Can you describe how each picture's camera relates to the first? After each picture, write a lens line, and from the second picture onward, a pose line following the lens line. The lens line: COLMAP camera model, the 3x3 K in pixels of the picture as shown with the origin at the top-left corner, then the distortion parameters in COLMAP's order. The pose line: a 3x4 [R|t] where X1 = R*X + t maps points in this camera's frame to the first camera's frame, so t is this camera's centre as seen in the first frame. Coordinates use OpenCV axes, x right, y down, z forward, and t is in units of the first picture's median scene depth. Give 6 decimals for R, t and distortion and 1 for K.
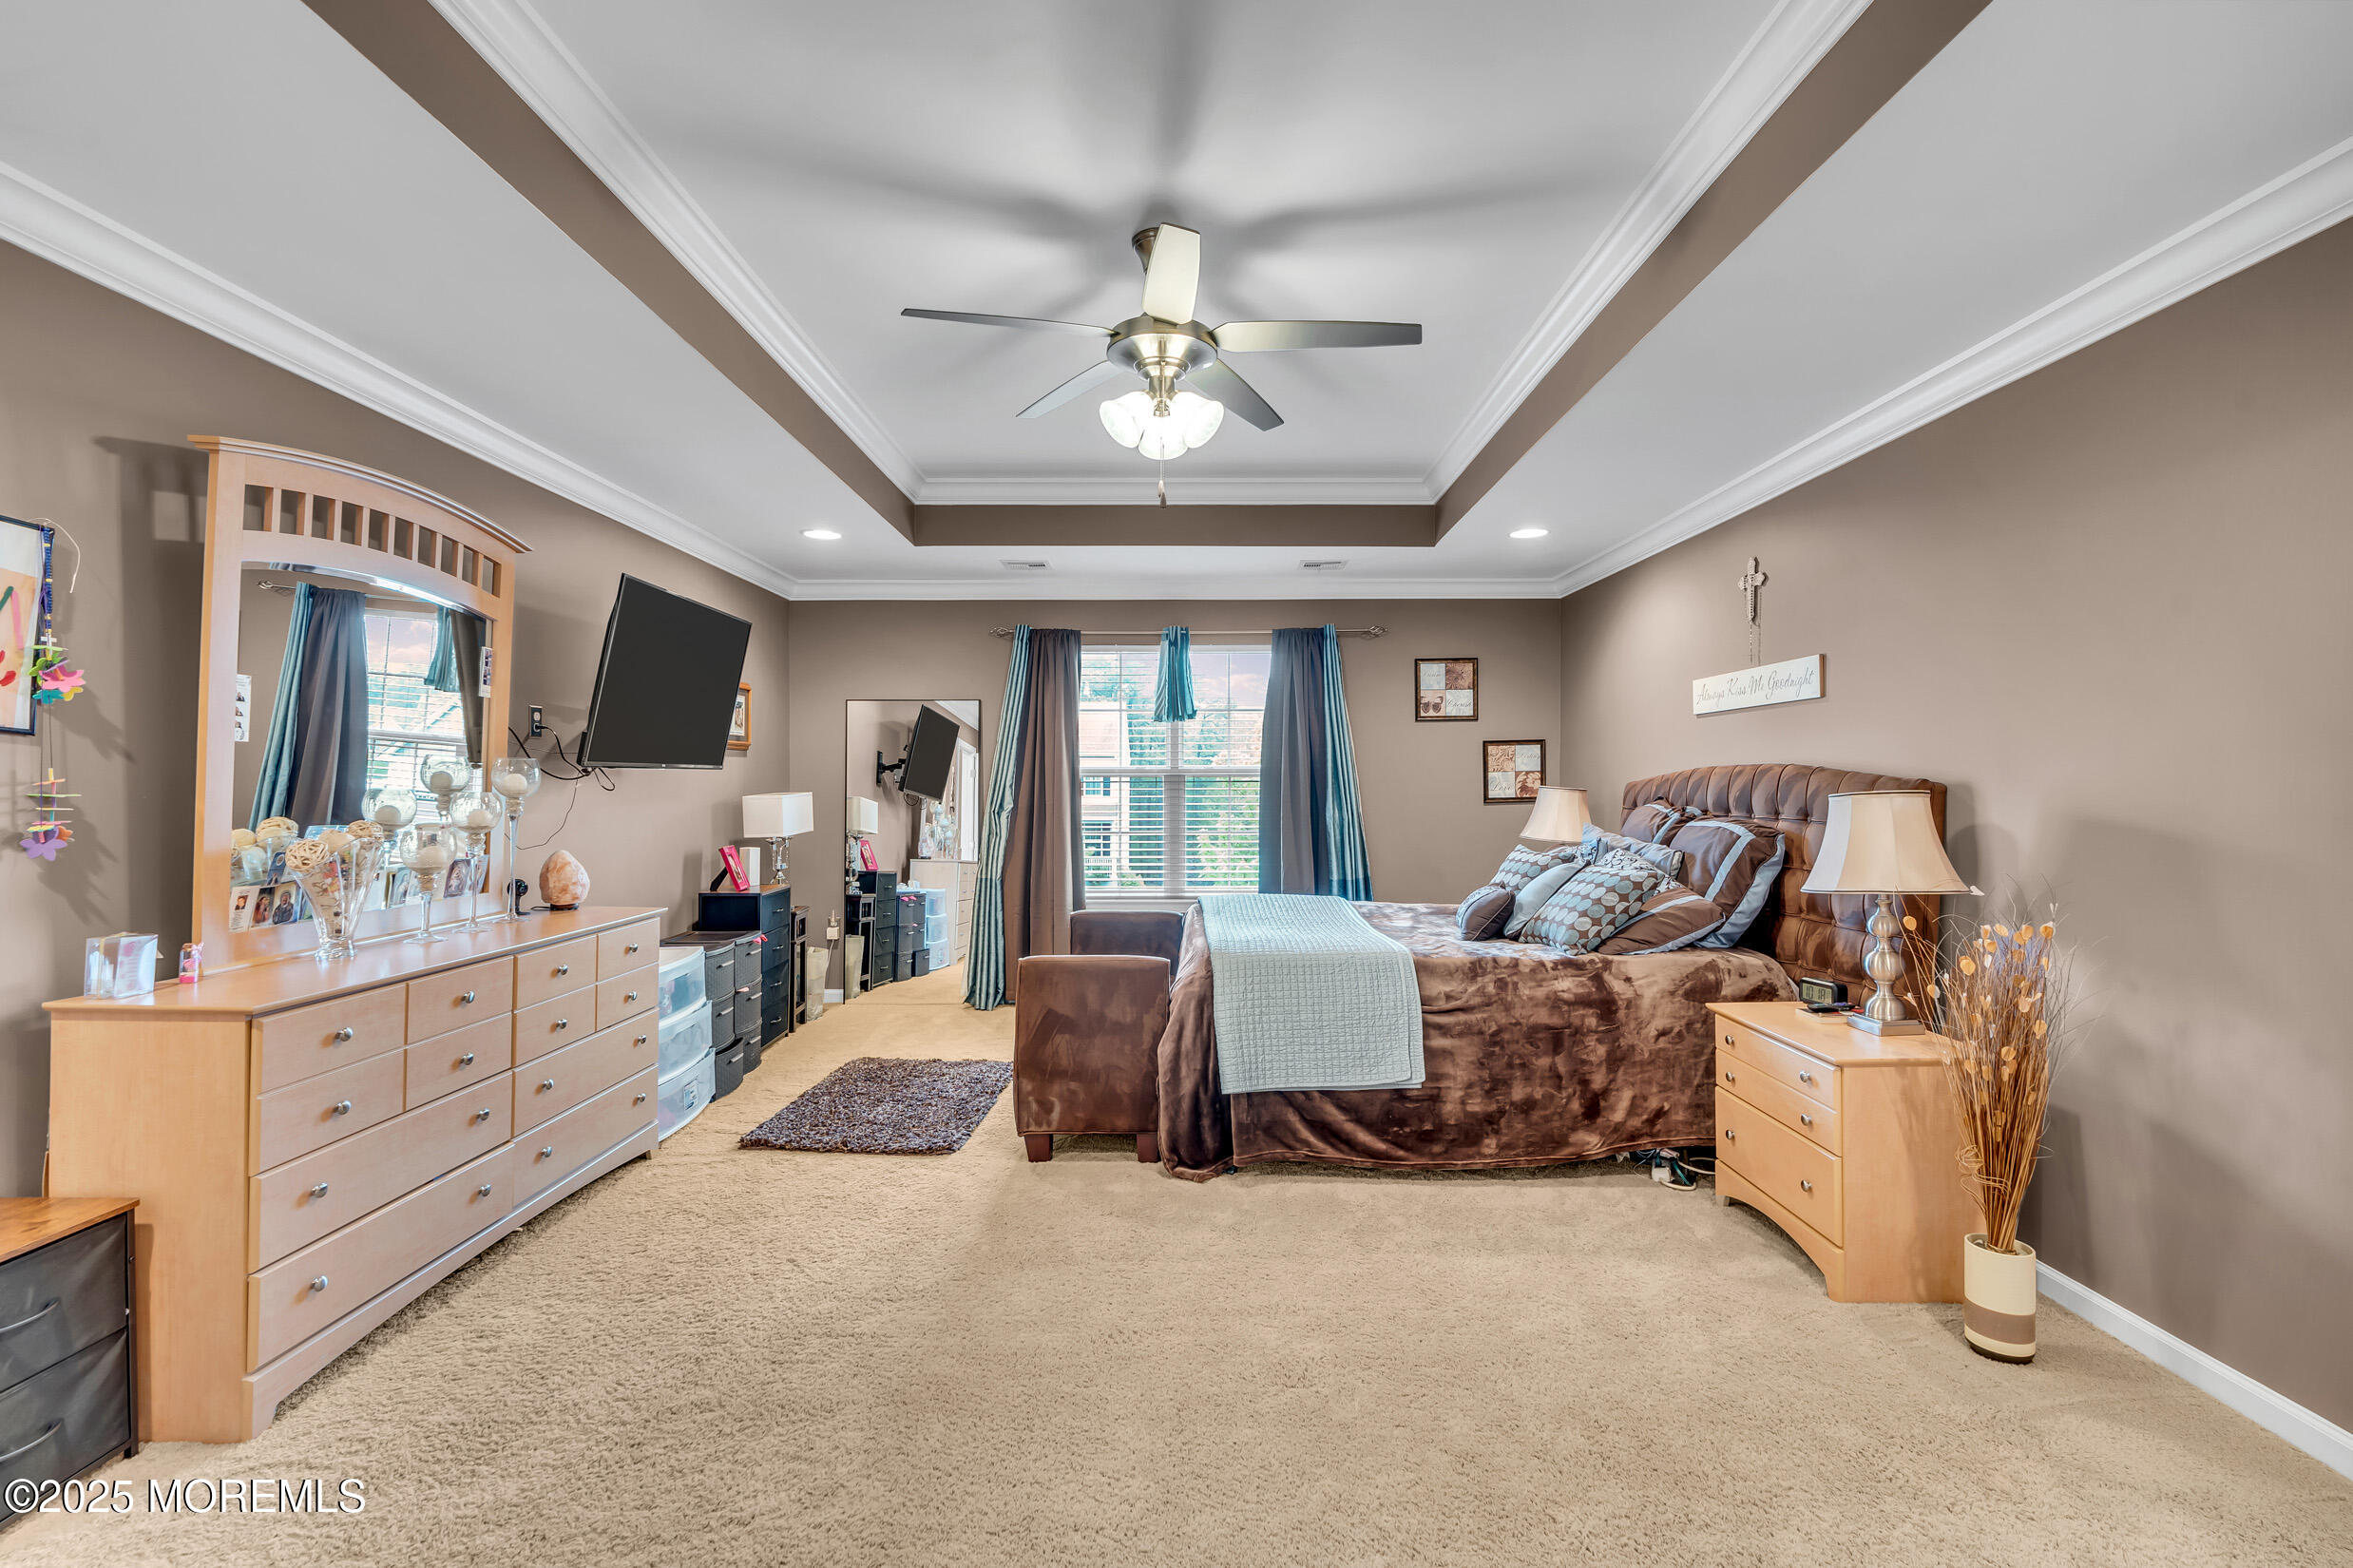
lens RADIAL K [[1057.6, 0, 1176.6], [0, 1057.6, 793.9], [0, 0, 1]] dist [-0.000949, 0.000387]
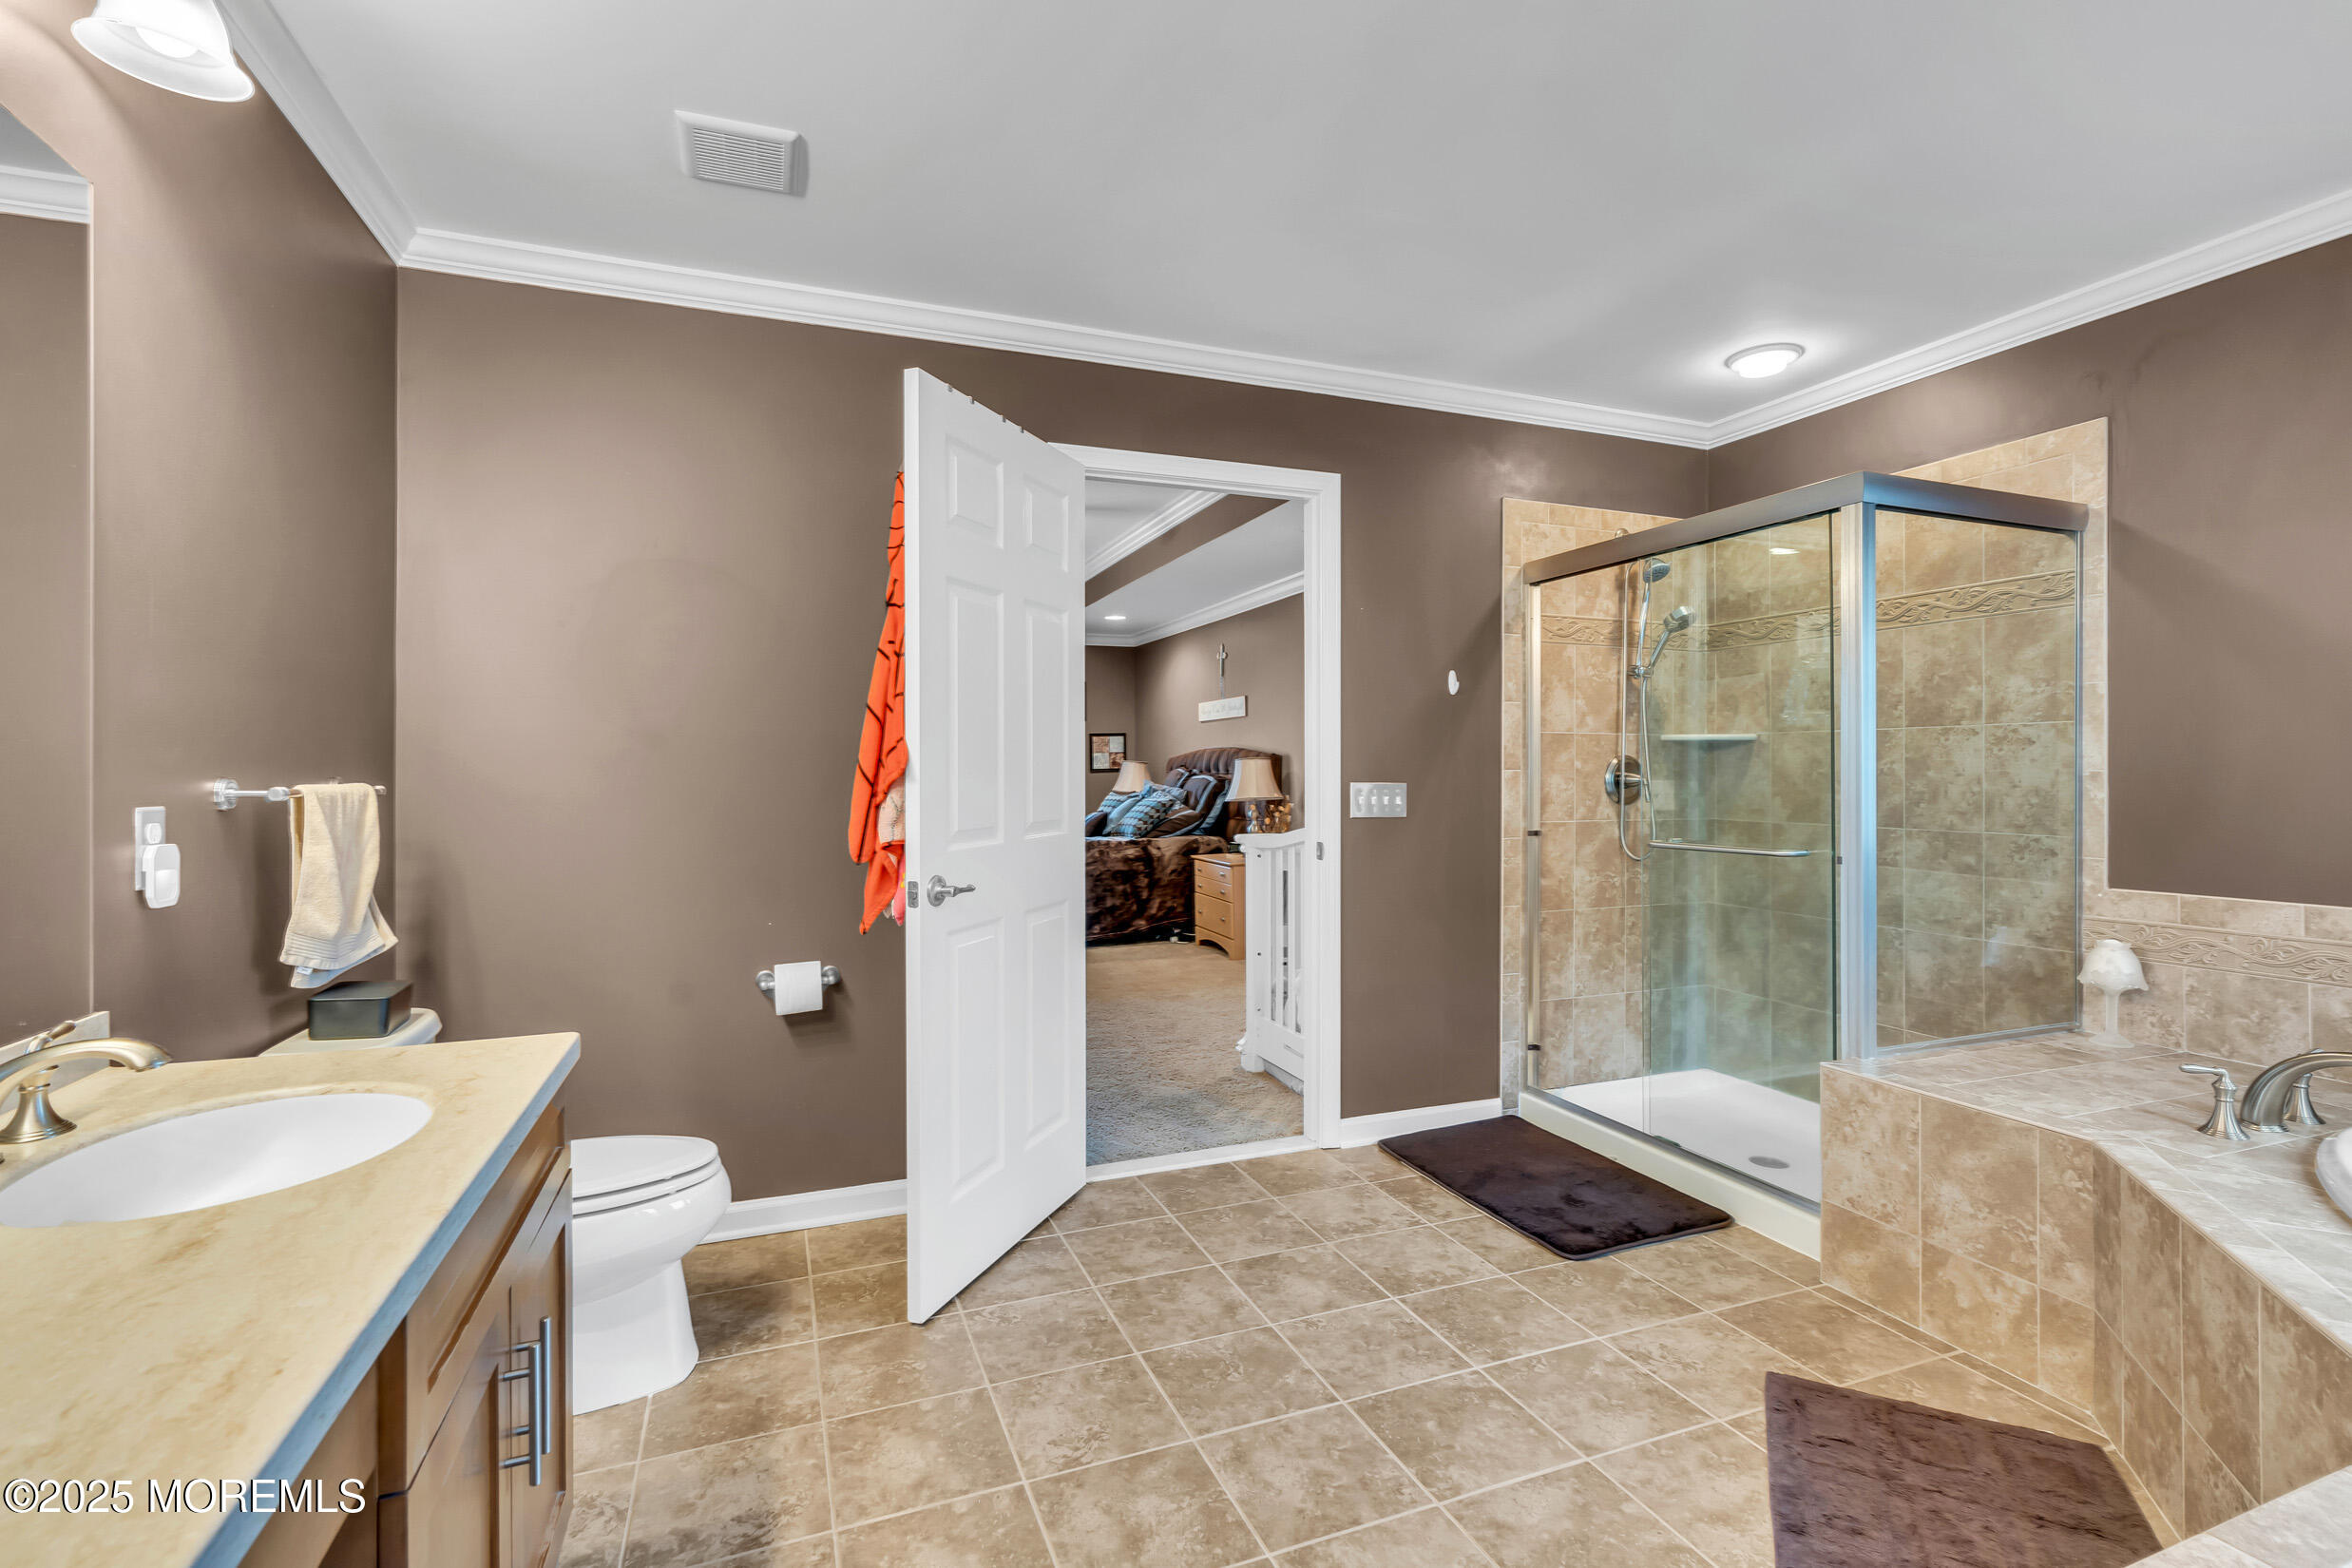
lens RADIAL K [[1065.9, 0, 1172.6], [0, 1065.9, 787.6], [0, 0, 1]] dist [-0.001925, 0.001089]
pose [[0.933815, -0.001456, 0.357752, -0.298111], [0.000087, 0.999993, 0.003842, 0.045467], [-0.357755, -0.003556, 0.933809, -0.965269]]
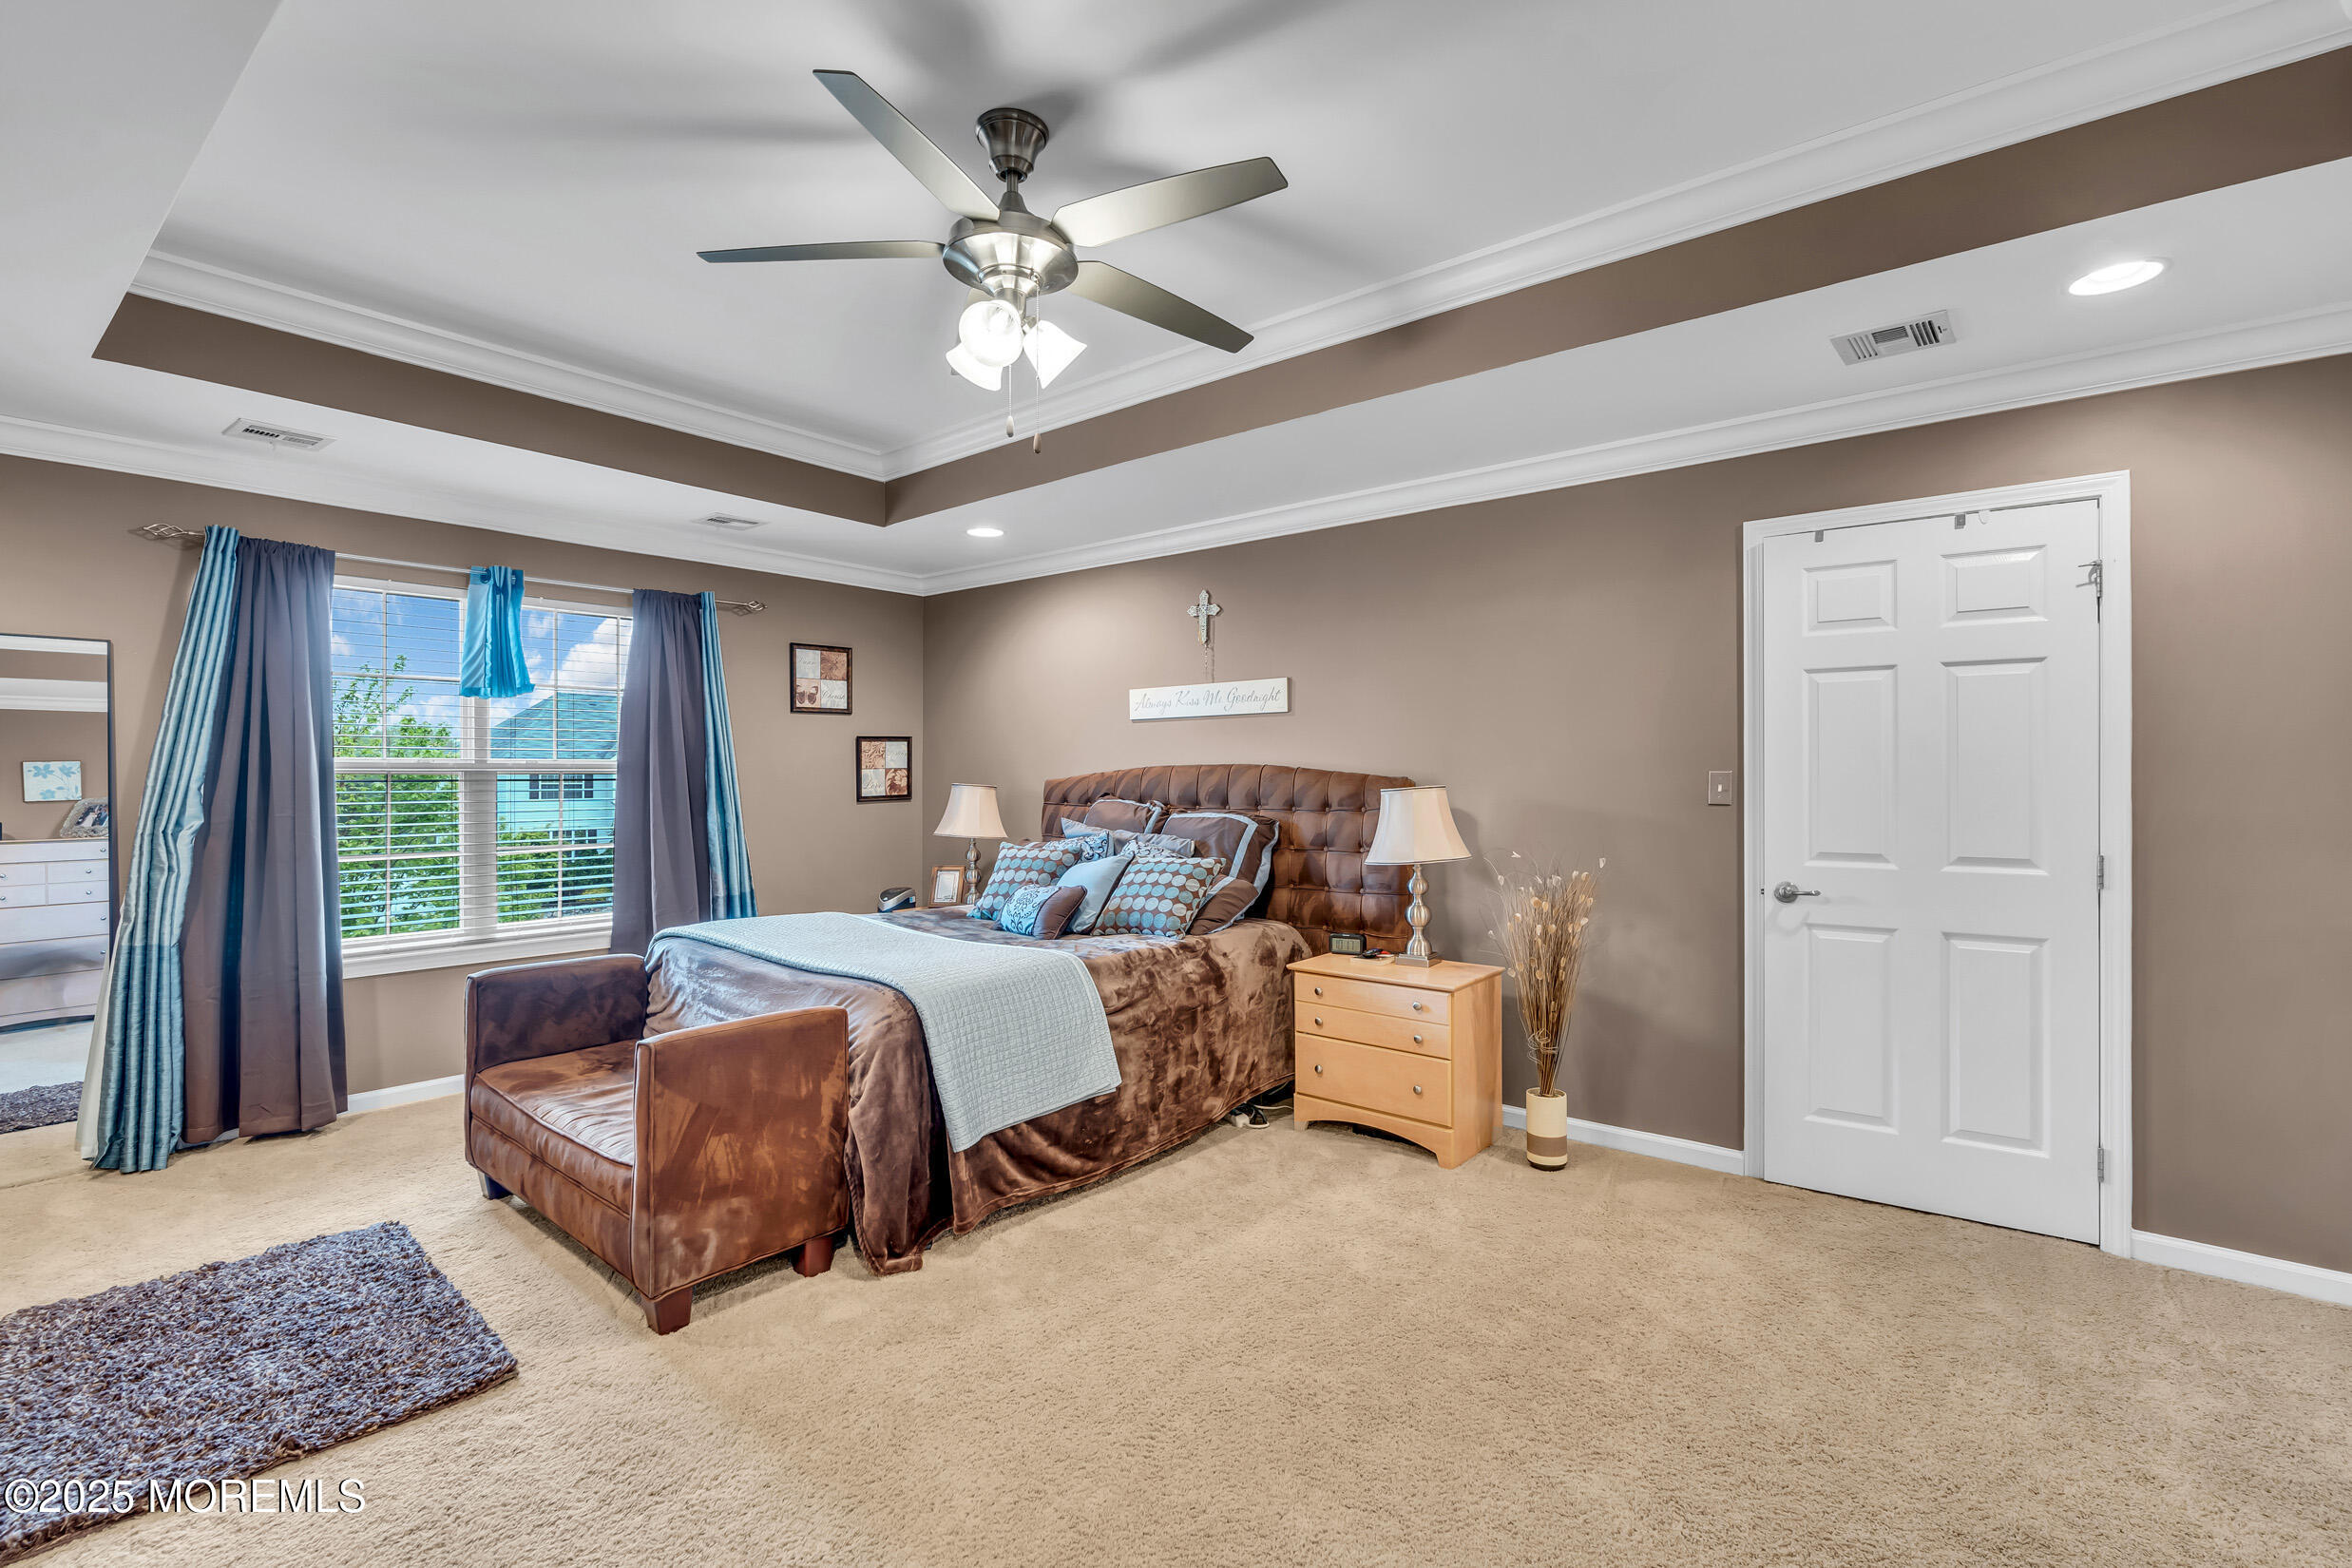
lens RADIAL K [[1065.9, 0, 1172.6], [0, 1065.9, 787.6], [0, 0, 1]] dist [-0.001925, 0.001089]
pose [[0.633350, -0.007891, 0.773825, -0.473744], [0.010431, 0.999944, 0.001659, -0.005024], [-0.773795, 0.007021, 0.633397, 0.312176]]
